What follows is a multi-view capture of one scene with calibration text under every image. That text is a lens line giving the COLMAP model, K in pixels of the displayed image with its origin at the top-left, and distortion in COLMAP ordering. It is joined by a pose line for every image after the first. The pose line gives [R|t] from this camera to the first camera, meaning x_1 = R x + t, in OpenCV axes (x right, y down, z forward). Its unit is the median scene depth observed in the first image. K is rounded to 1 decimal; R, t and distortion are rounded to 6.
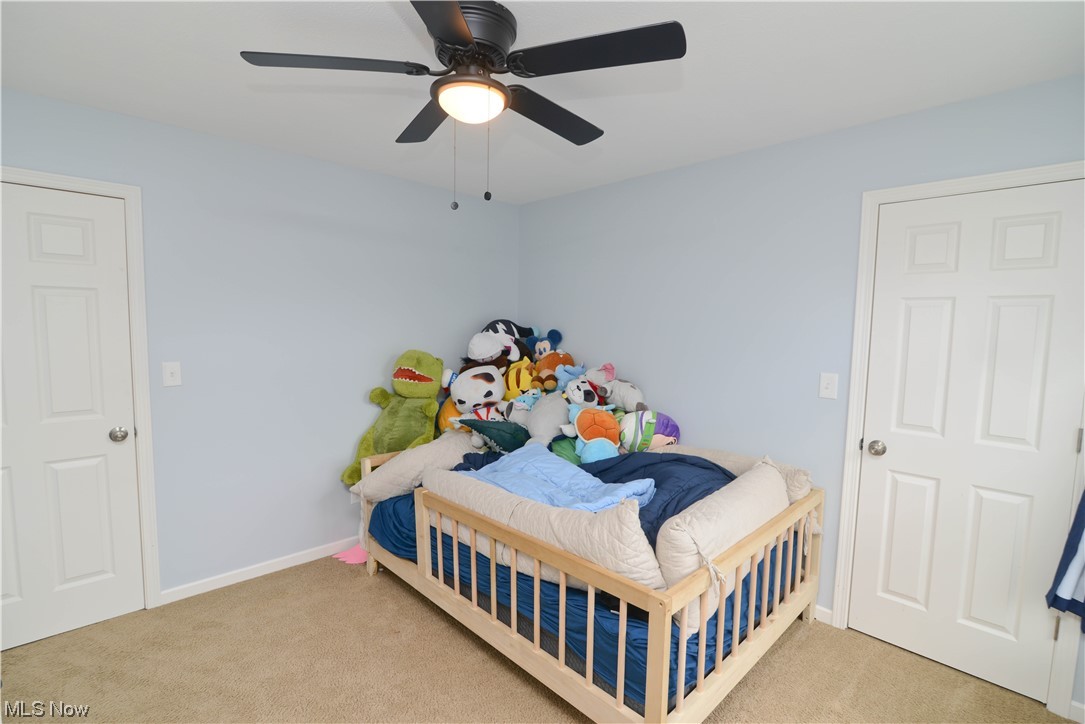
lens RADIAL K [[503.6, 0, 523.7], [0, 503.6, 376.3], [0, 0, 1]] dist [-0.015177, -0.001861]
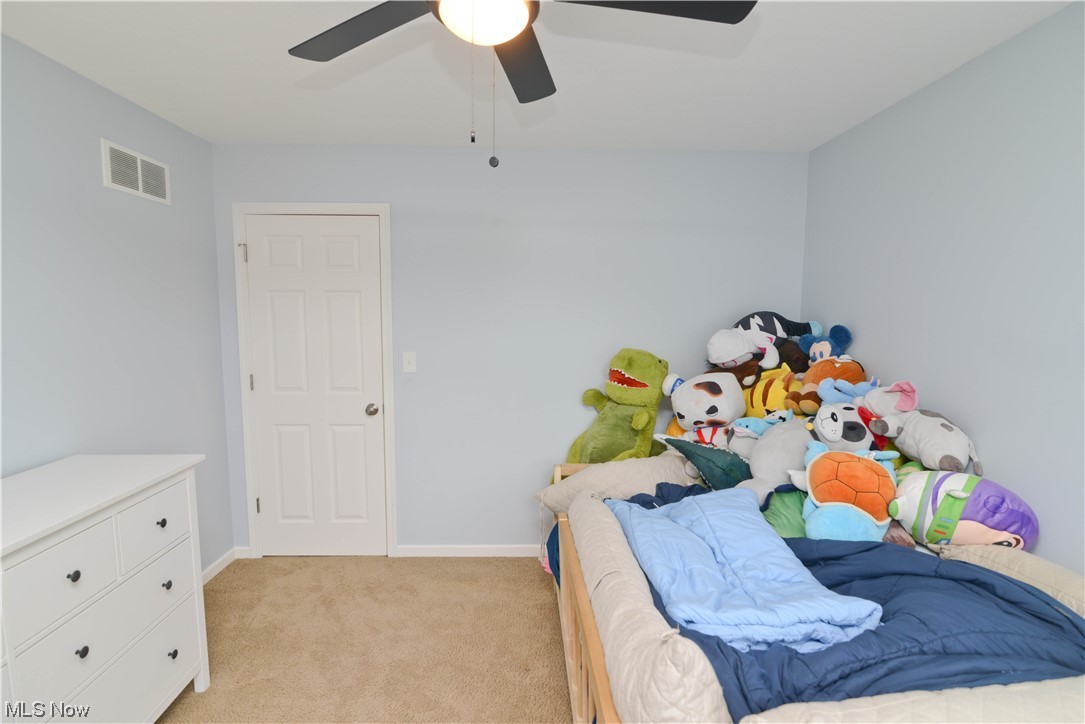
lens RADIAL K [[503.6, 0, 541.0], [0, 503.6, 373.2], [0, 0, 1]] dist [-0.015177, -0.001861]
pose [[0.746478, 0.065367, -0.662191, 0.247293], [-0.063103, 0.997632, 0.027345, -0.025780], [0.662411, 0.021374, 0.748836, 0.275670]]
